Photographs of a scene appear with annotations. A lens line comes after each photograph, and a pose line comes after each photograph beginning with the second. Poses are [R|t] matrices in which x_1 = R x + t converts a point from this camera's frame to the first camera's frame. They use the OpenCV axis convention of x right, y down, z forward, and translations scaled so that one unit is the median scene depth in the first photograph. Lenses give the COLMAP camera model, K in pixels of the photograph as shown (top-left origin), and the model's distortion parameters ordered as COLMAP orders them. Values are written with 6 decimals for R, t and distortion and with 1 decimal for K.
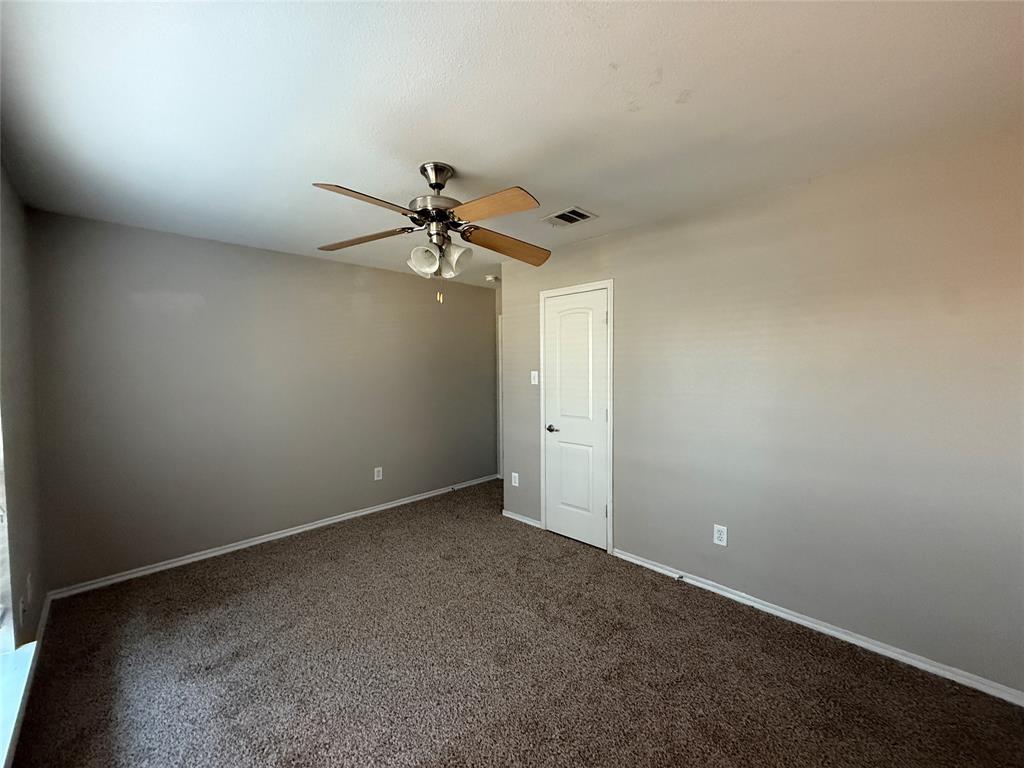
lens RADIAL K [[406.3, 0, 511.5], [0, 406.3, 382.4], [0, 0, 1]] dist [-0.000171, -0.000156]
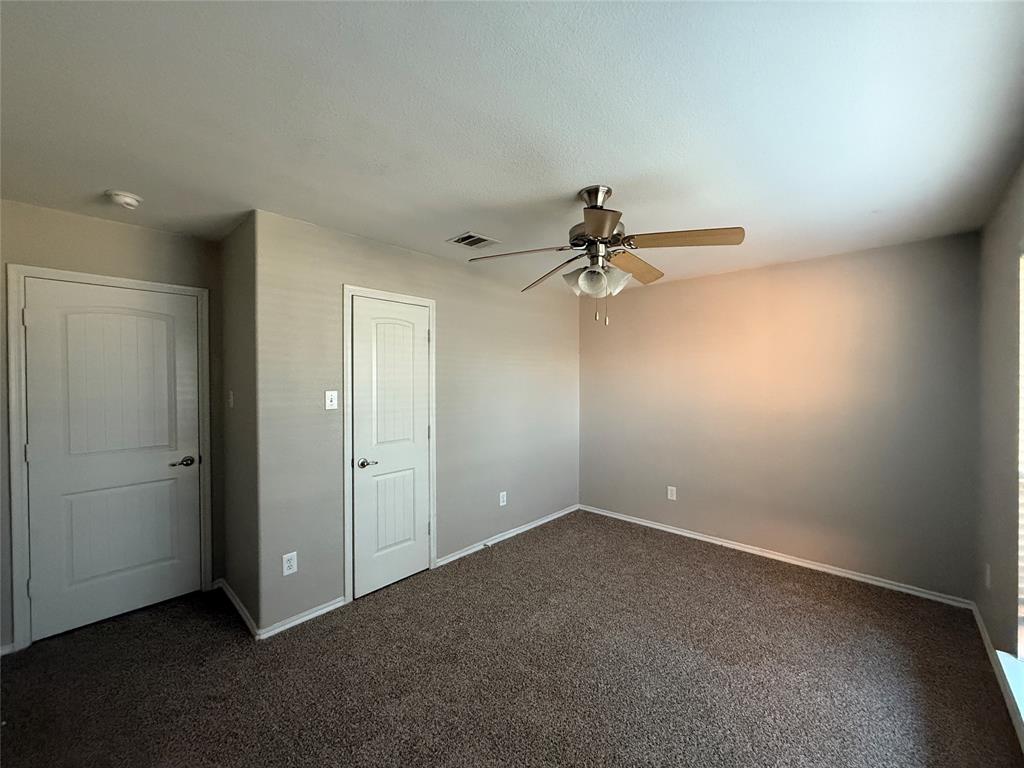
lens RADIAL K [[406.3, 0, 511.5], [0, 406.3, 382.4], [0, 0, 1]] dist [-0.000171, -0.000156]
pose [[-0.031847, -0.001370, 0.999492, -0.774371], [0.039051, 0.999234, 0.002613, -0.036992], [-0.998730, 0.039115, -0.031769, 0.815556]]
